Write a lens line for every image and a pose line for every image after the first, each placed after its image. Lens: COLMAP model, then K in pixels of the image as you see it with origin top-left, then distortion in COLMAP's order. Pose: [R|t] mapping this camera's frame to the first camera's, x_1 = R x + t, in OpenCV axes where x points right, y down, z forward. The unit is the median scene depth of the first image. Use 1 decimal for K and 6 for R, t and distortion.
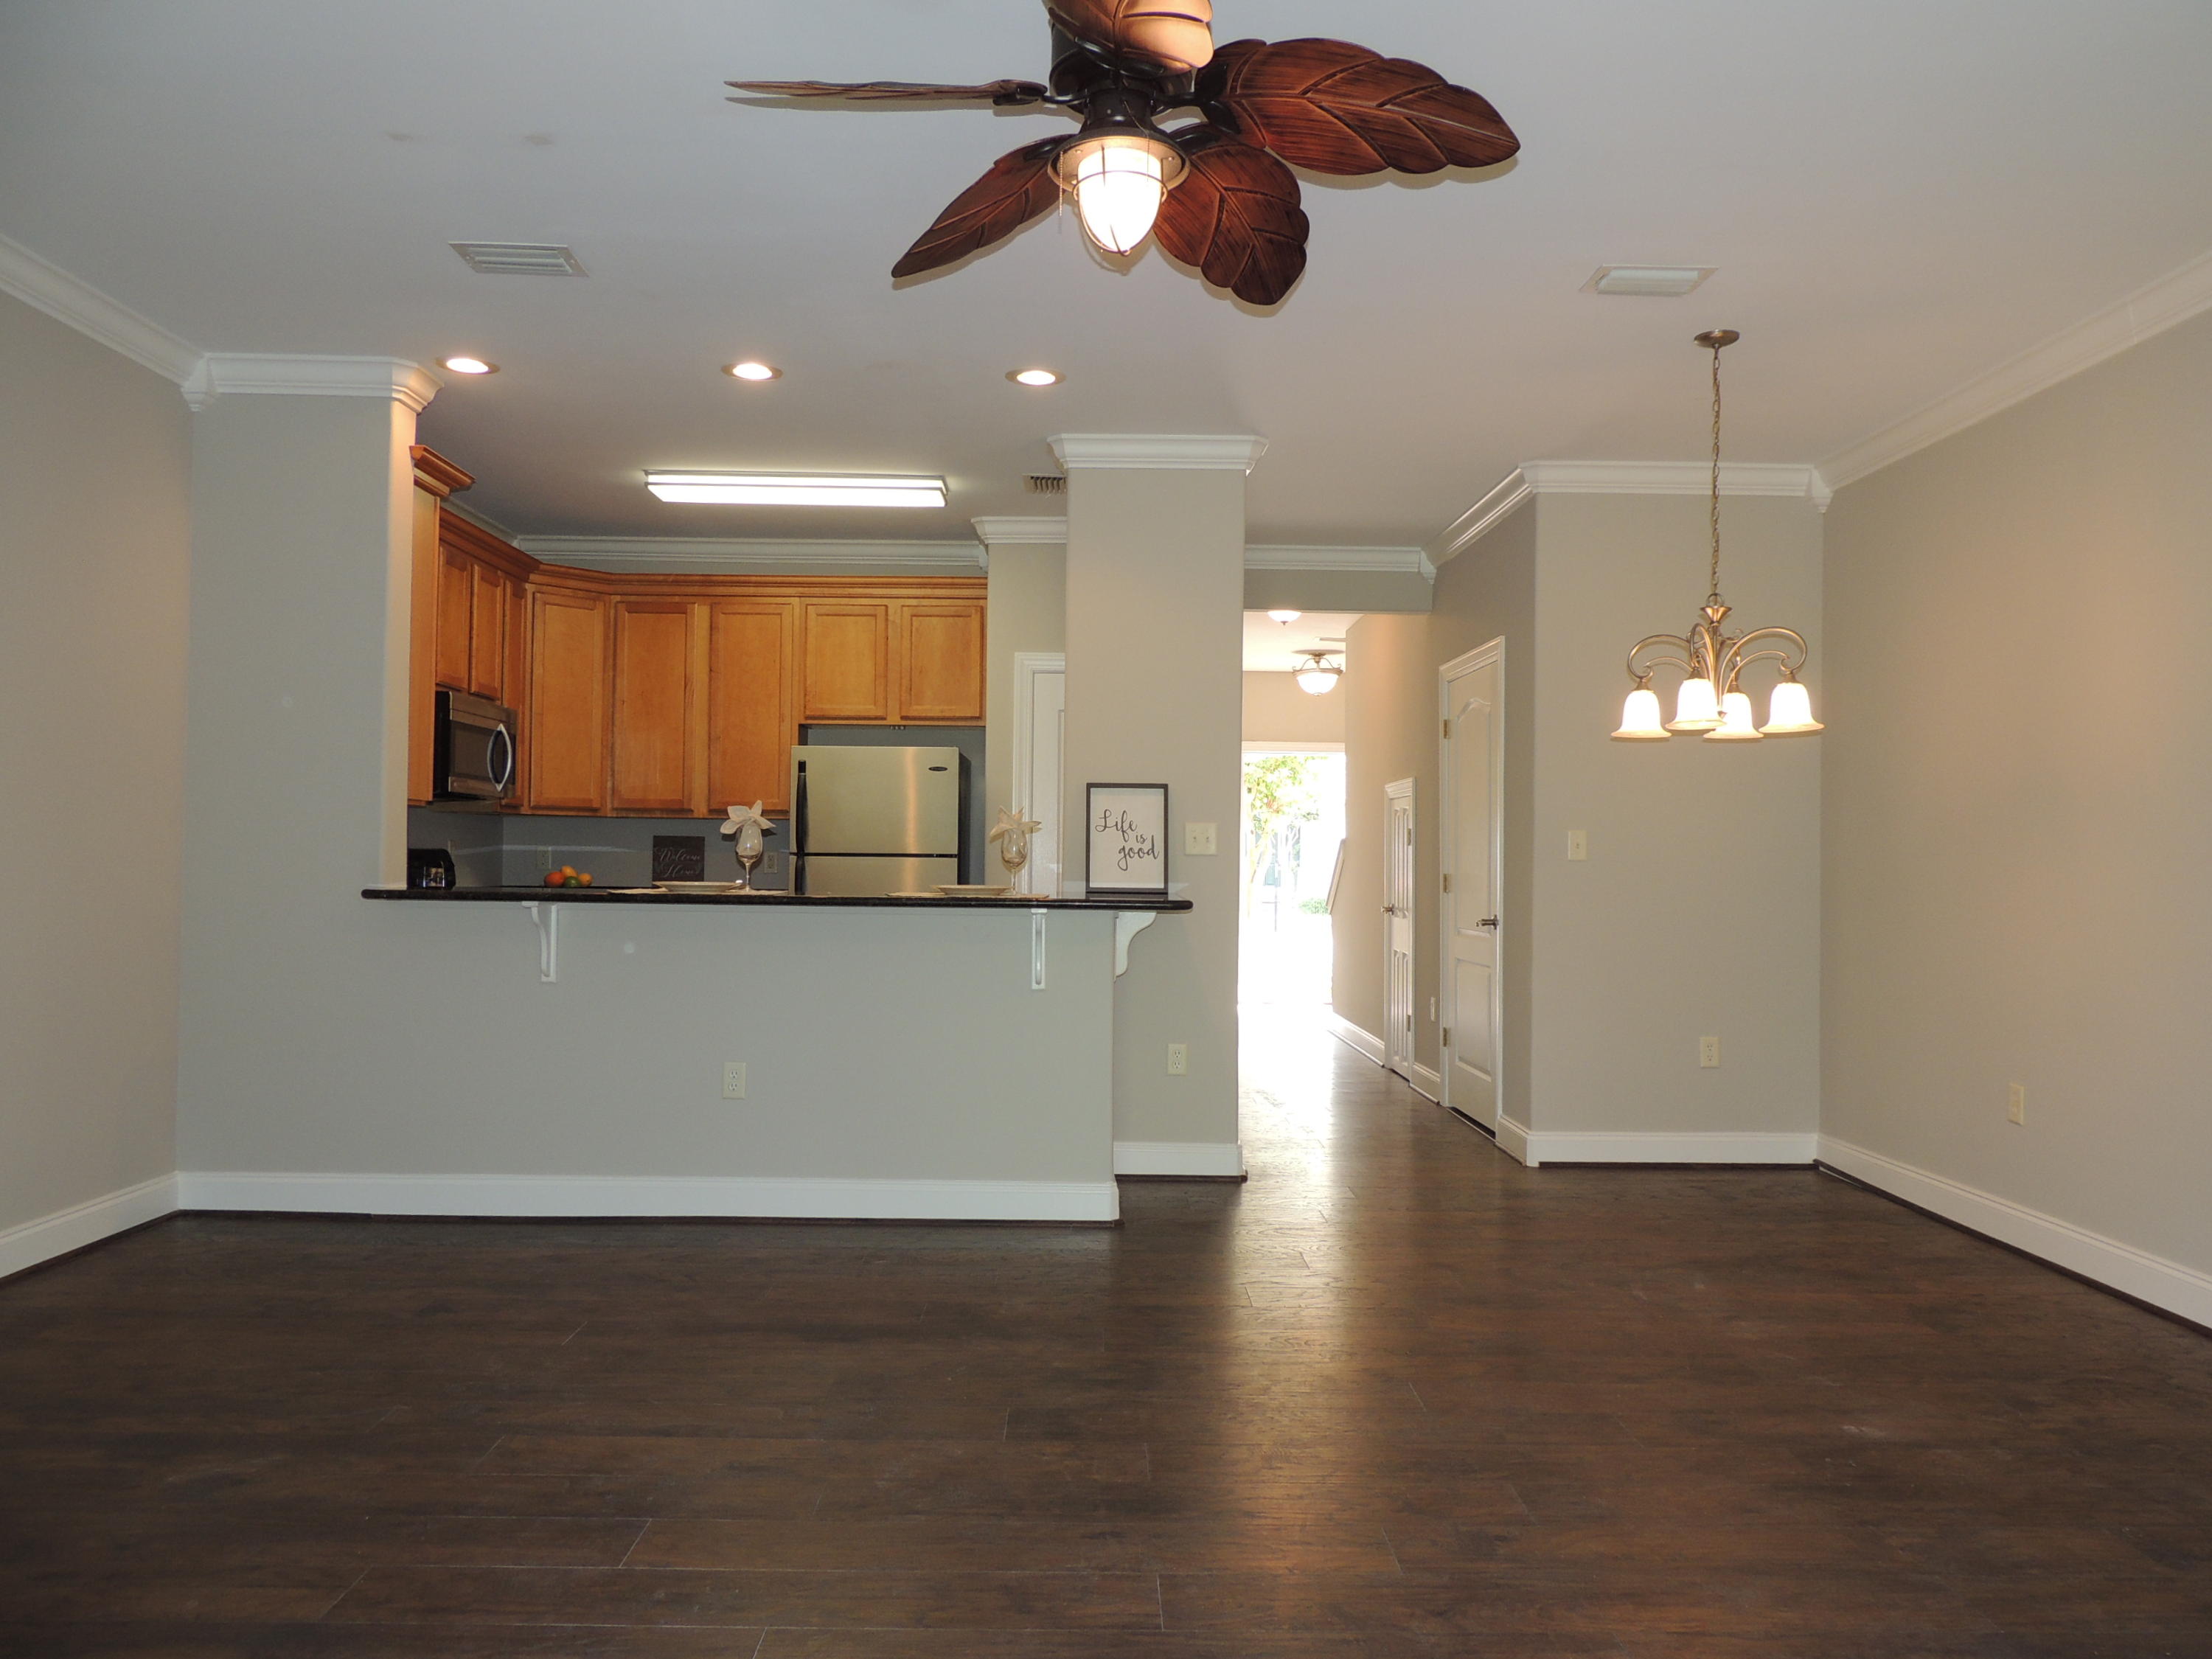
lens RADIAL K [[1577.6, 0, 1099.0], [0, 1577.6, 846.8], [0, 0, 1]] dist [-0.023421, 0.009450]
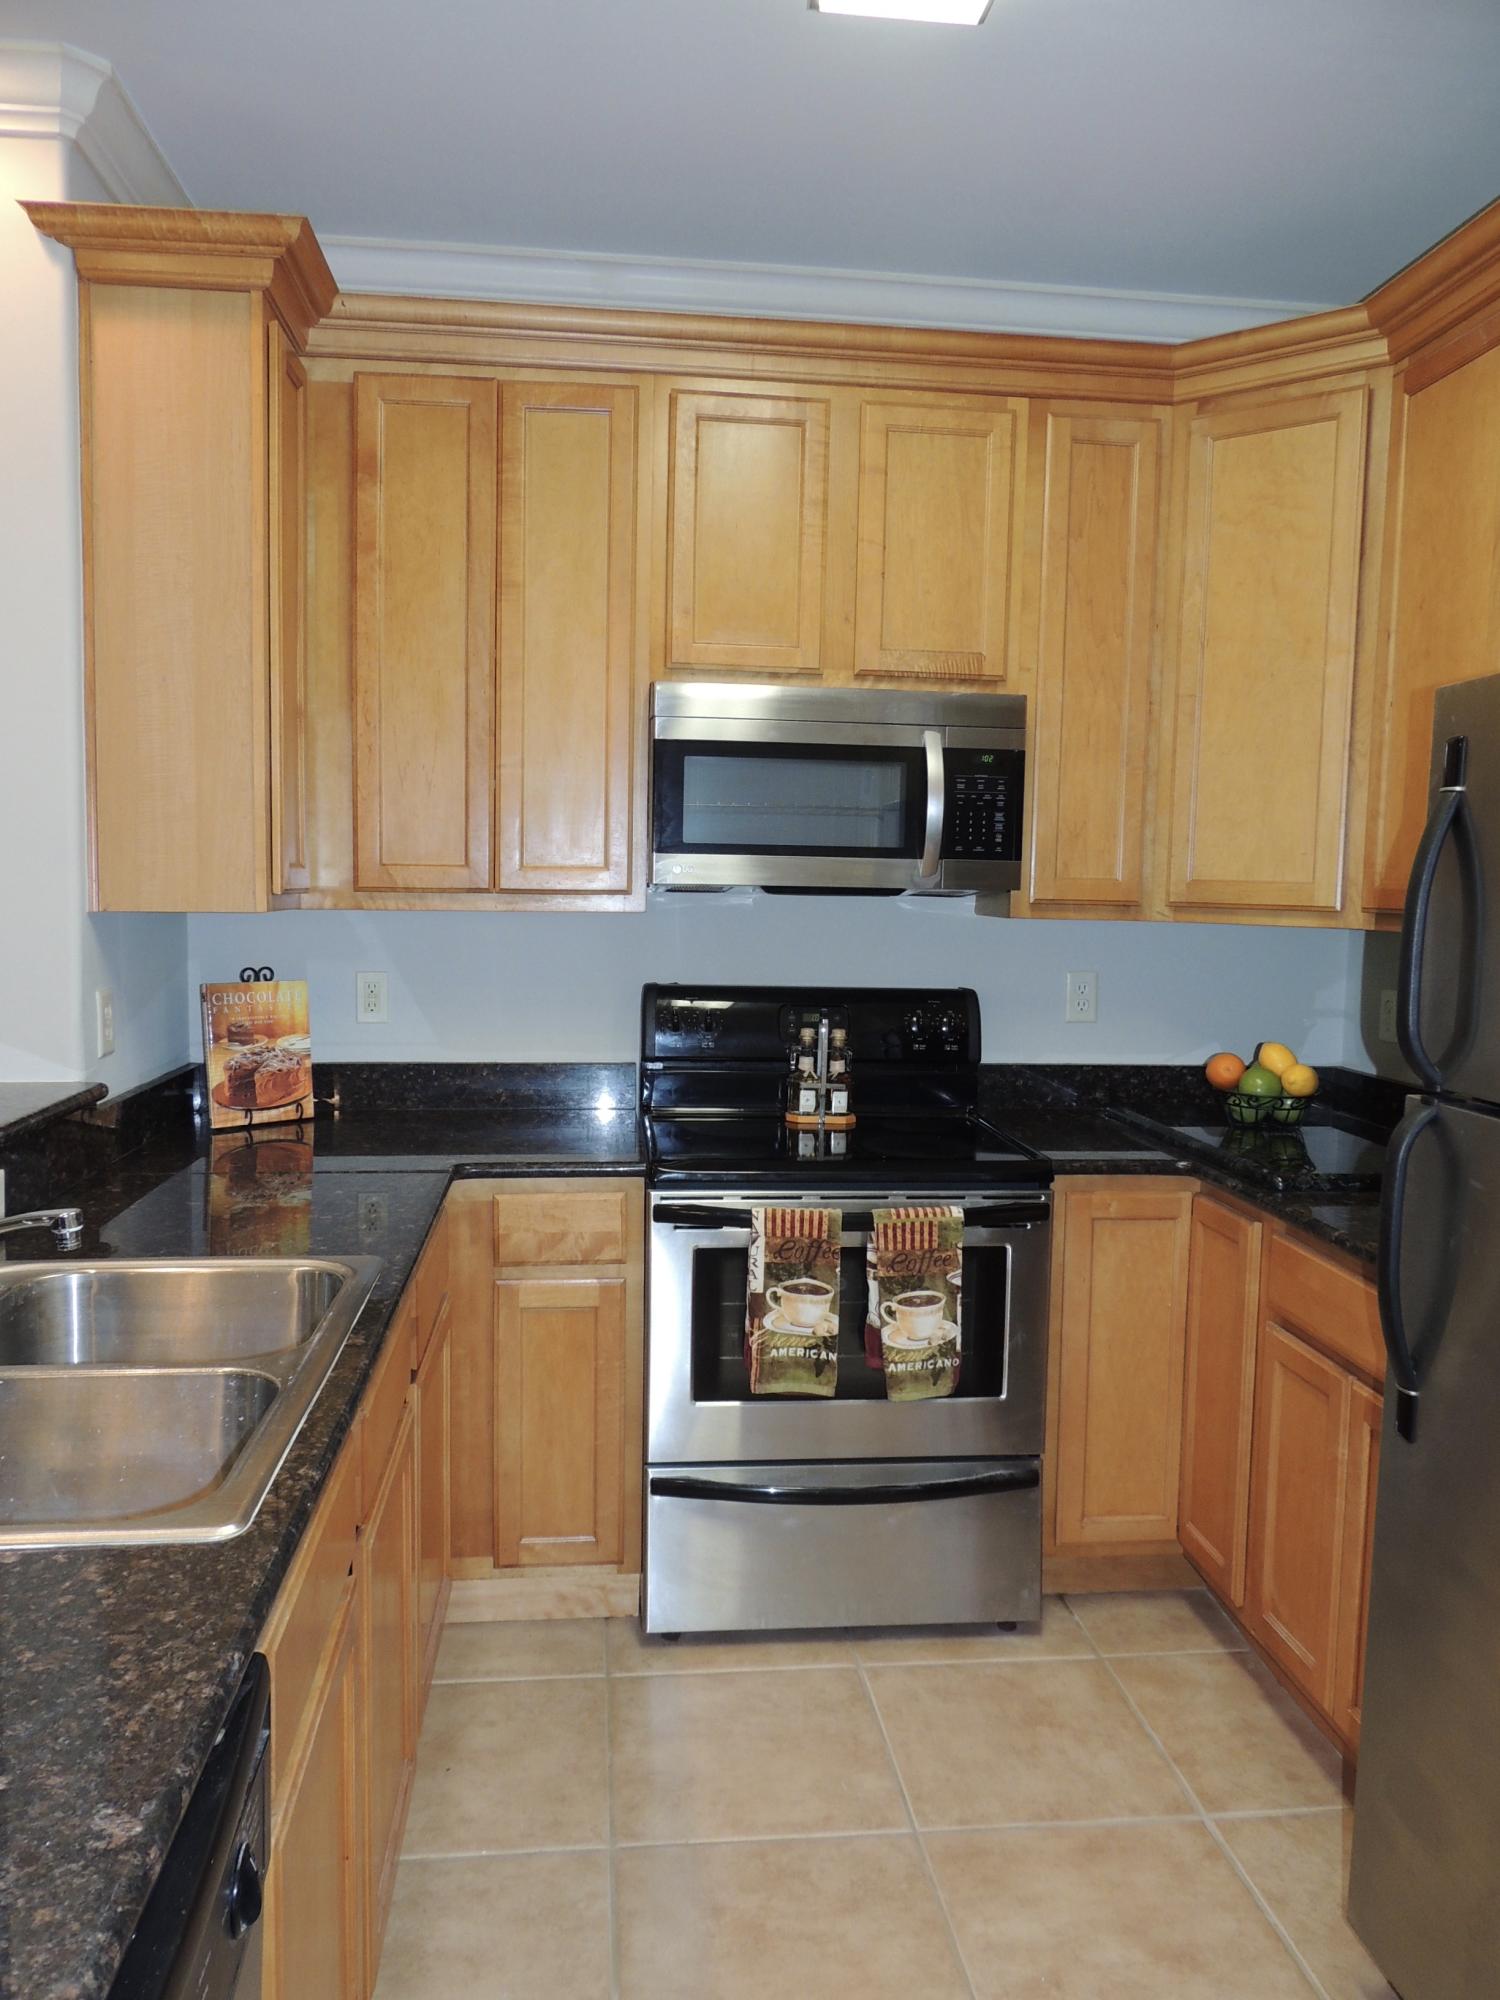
lens RADIAL K [[1426.4, 0, 748.9], [0, 1426.4, 1001.5], [0, 0, 1]] dist [-0.023421, 0.009450]
pose [[0.099540, 0.070307, -0.992547, 0.042219], [-0.012585, 0.997510, 0.069396, -0.029459], [0.994954, 0.005584, 0.100177, 0.986342]]
